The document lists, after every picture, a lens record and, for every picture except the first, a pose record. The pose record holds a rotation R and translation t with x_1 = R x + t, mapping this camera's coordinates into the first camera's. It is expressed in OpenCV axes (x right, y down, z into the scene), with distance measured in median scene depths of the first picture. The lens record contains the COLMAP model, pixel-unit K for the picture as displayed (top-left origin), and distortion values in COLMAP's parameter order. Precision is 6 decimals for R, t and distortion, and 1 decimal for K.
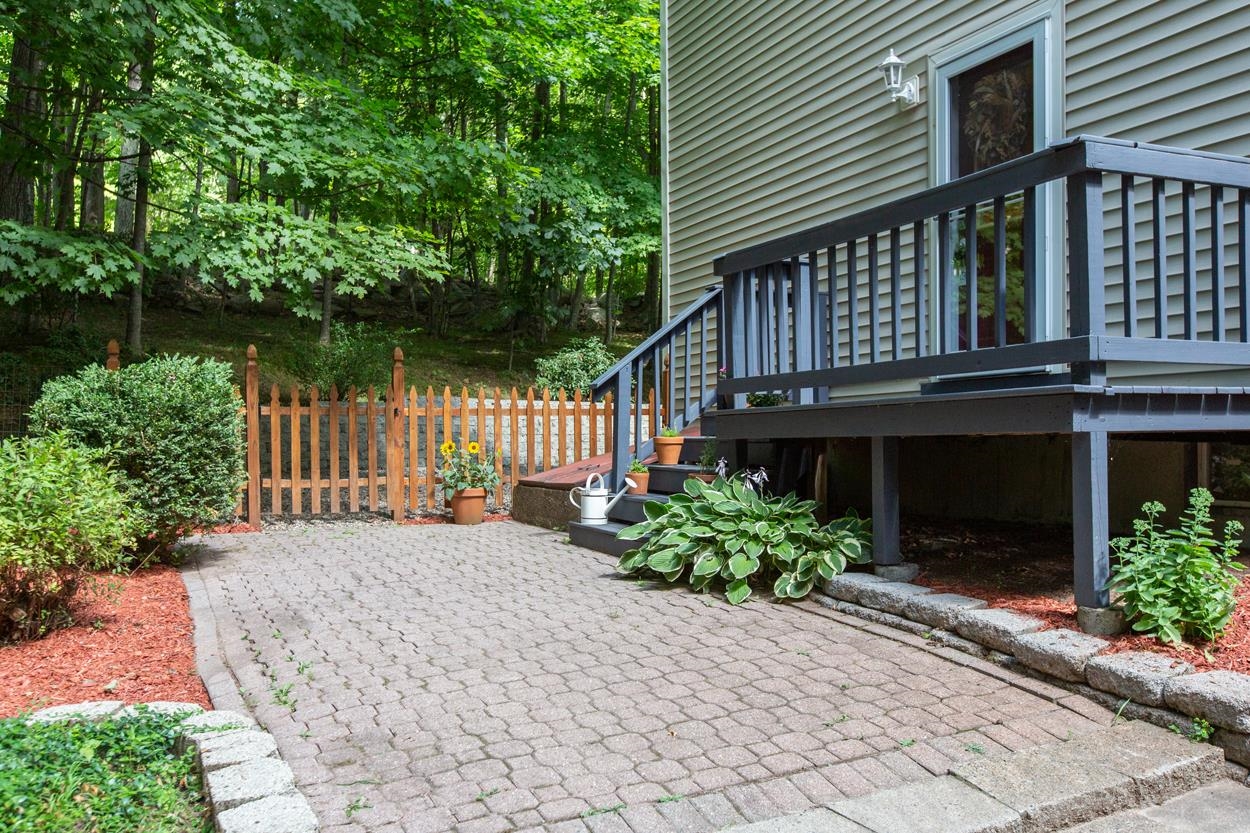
lens RADIAL K [[1117.0, 0, 625.0], [0, 1117.0, 416.5], [0, 0, 1]] dist [0.000727, 0.000260]
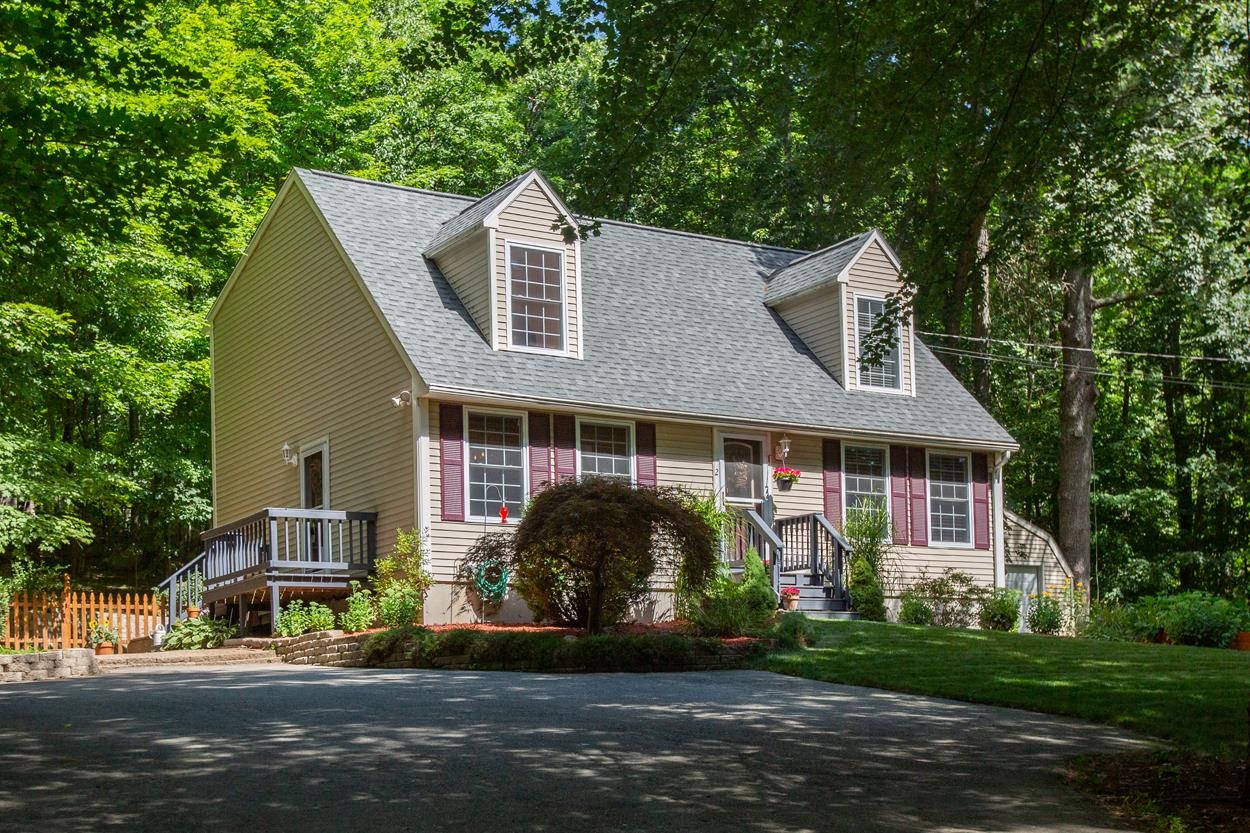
lens RADIAL K [[1759.8, 0, 625.0], [0, 1759.8, 416.5], [0, 0, 1]] dist [-0.025463, 0.059100]
pose [[0.987872, -0.013351, 0.154693, 0.376121], [0.037517, 0.987300, -0.154372, 0.228656], [-0.150667, 0.158304, 0.975828, -2.839177]]
